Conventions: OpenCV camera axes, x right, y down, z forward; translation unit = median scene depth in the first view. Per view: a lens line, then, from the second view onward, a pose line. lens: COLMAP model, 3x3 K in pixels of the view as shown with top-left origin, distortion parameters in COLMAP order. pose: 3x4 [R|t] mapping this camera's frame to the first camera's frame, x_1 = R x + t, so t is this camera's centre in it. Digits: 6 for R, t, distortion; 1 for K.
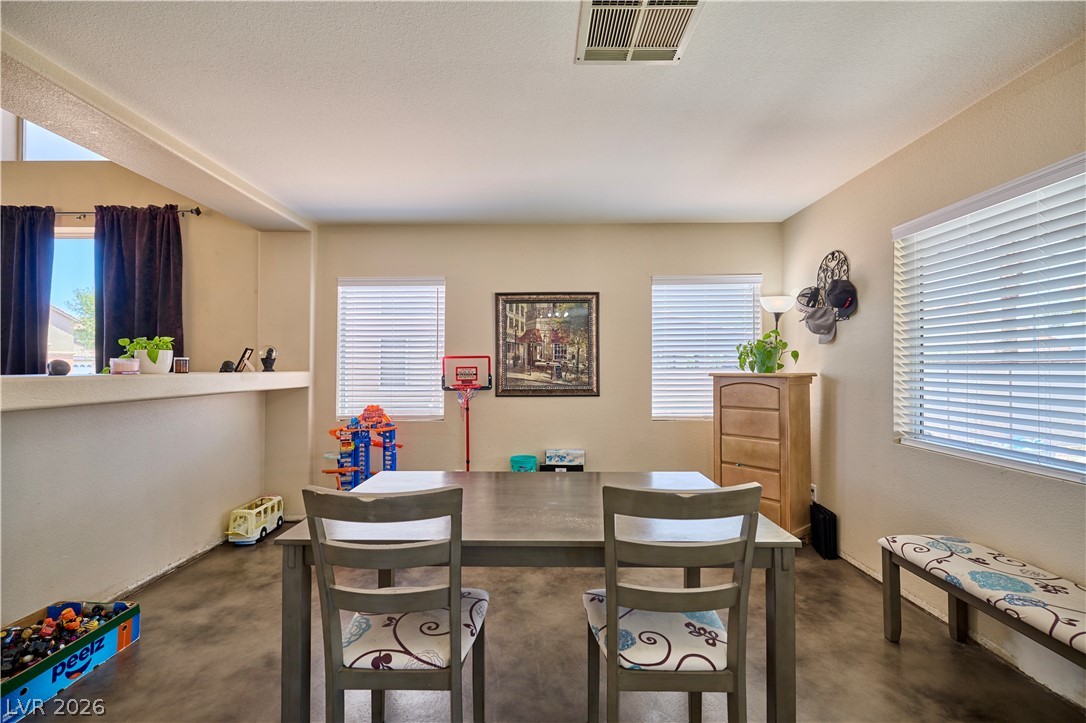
lens RADIAL K [[473.6, 0, 545.4], [0, 473.6, 355.0], [0, 0, 1]] dist [0.000960, 0.000091]
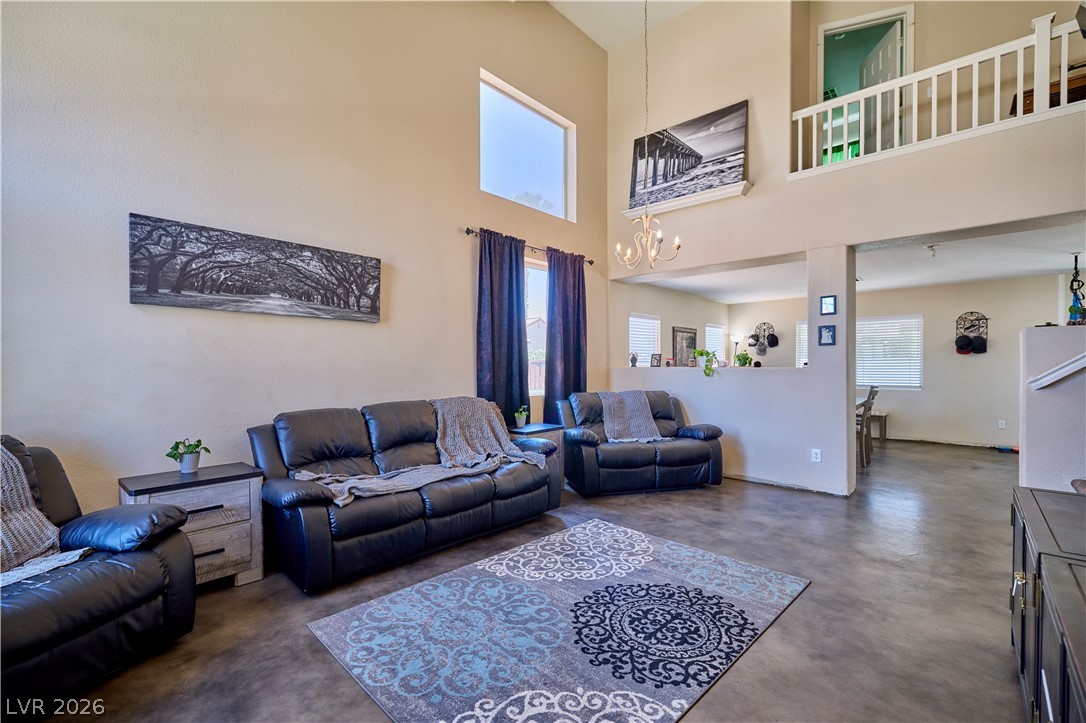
lens RADIAL K [[475.0, 0, 542.5], [0, 475.0, 375.2], [0, 0, 1]] dist [0.000477, 0.000113]
pose [[0.672812, -0.018064, 0.739593, -1.960867], [-0.014719, 0.999177, 0.037794, 0.000587], [-0.739667, -0.036314, 0.671993, 0.092352]]
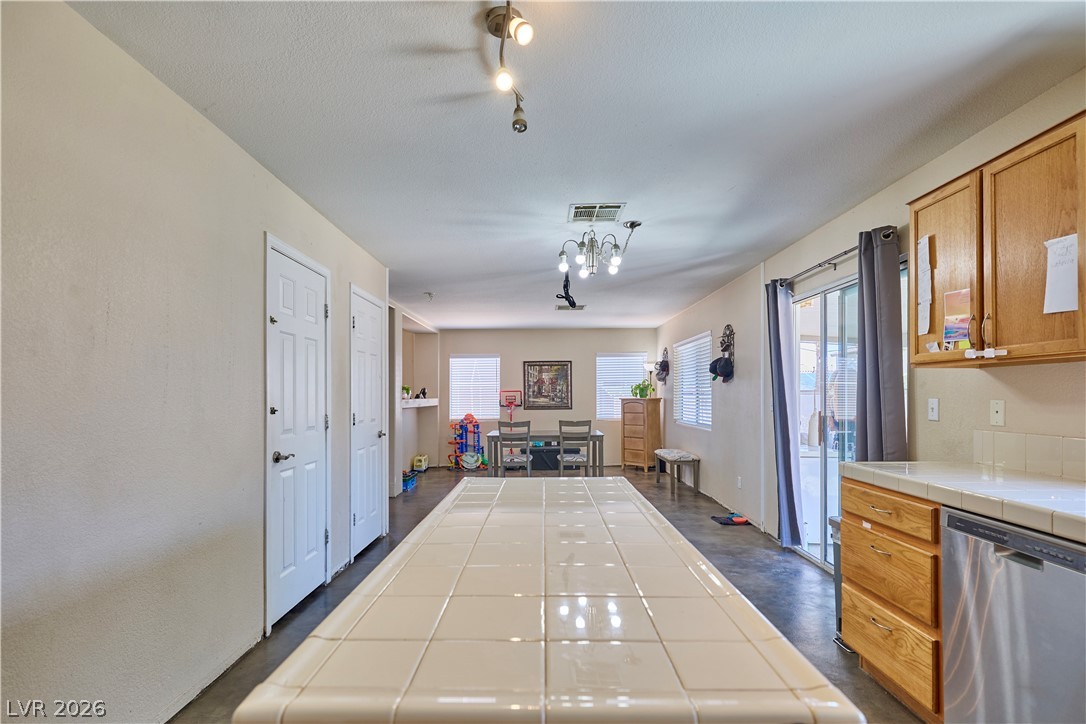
lens RADIAL K [[473.6, 0, 545.4], [0, 473.6, 355.5], [0, 0, 1]] dist [0.000960, 0.000091]
pose [[0.999992, -0.003928, 0.000307, -0.006738], [0.003939, 0.998185, -0.060099, -0.028395], [-0.000071, 0.060100, 0.998192, -1.185097]]
